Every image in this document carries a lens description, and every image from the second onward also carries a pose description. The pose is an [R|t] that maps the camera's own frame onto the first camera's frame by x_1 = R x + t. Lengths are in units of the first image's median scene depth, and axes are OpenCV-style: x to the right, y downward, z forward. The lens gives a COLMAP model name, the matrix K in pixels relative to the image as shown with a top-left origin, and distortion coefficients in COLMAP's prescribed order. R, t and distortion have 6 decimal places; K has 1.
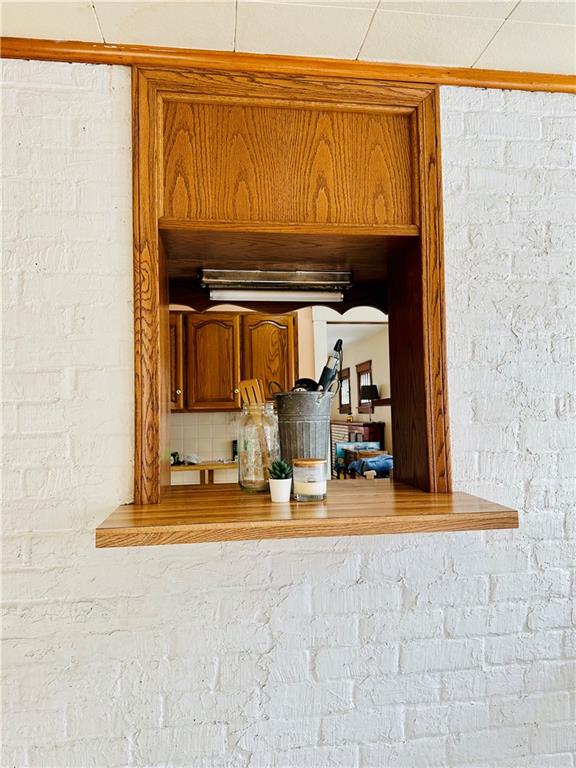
lens RADIAL K [[547.3, 0, 288.0], [0, 547.3, 384.0], [0, 0, 1]] dist [0.034692, -0.047944]
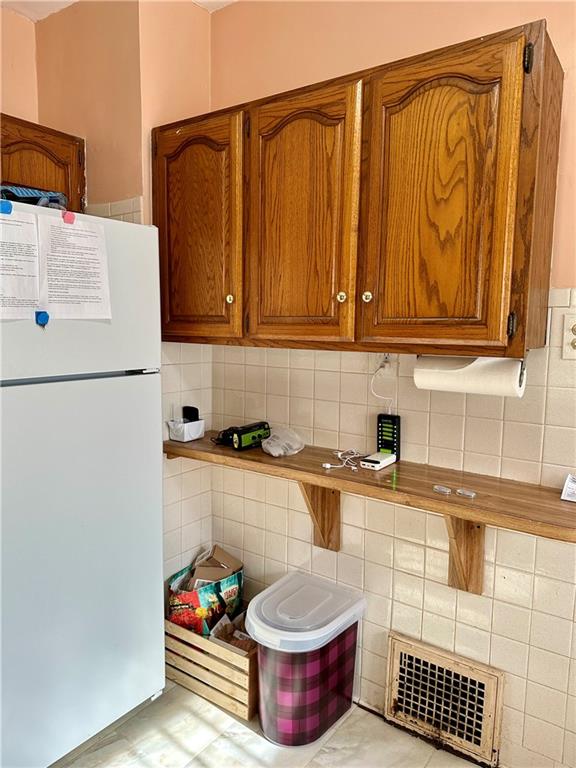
lens RADIAL K [[547.3, 0, 288.0], [0, 547.3, 384.0], [0, 0, 1]] dist [0.034692, -0.047944]
pose [[0.731379, 0.106781, -0.673559, 0.137446], [-0.001217, 0.987869, 0.155287, 0.013548], [0.681970, -0.112754, 0.722637, 0.691856]]
